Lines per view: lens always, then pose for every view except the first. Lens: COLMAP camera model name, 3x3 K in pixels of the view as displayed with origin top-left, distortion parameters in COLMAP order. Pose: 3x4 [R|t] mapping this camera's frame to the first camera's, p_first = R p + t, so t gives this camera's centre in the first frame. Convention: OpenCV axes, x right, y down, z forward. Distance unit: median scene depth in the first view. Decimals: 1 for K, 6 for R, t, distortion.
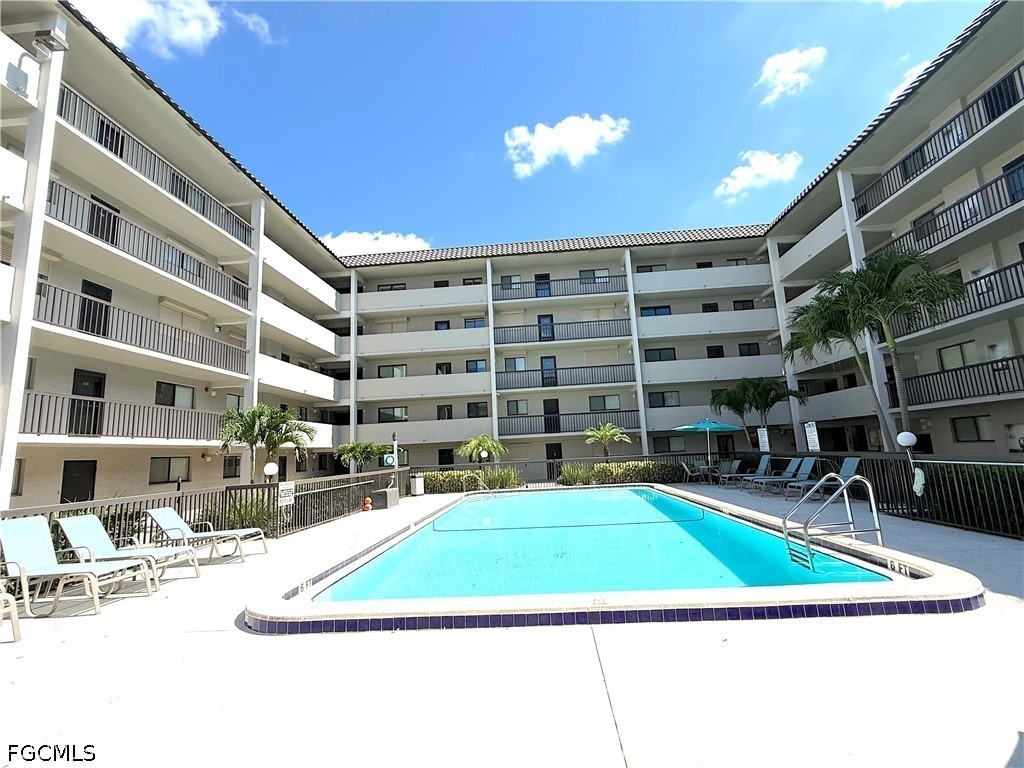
lens RADIAL K [[452.3, 0, 510.9], [0, 452.3, 383.6], [0, 0, 1]] dist [0.004933, 0.000339]
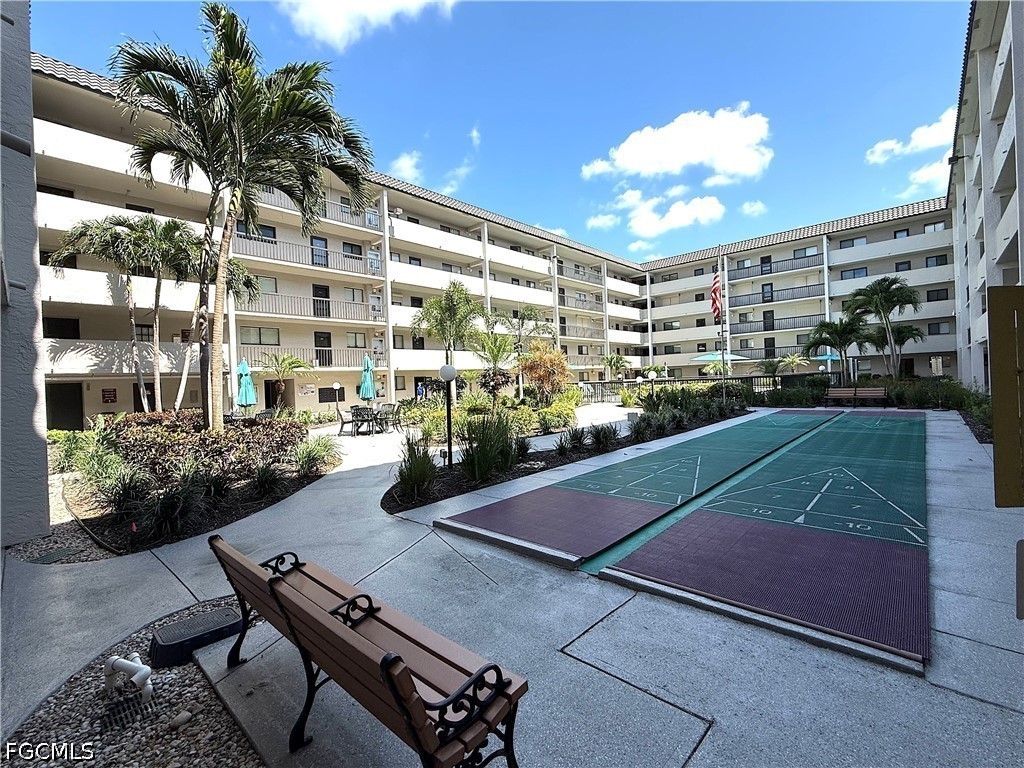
lens RADIAL K [[452.3, 0, 507.6], [0, 452.3, 382.8], [0, 0, 1]] dist [0.004933, 0.000339]
pose [[0.777504, 0.021312, -0.628517, 0.383075], [0.093189, 0.984488, 0.148661, -0.138142], [0.621935, -0.174156, 0.763457, -0.854190]]
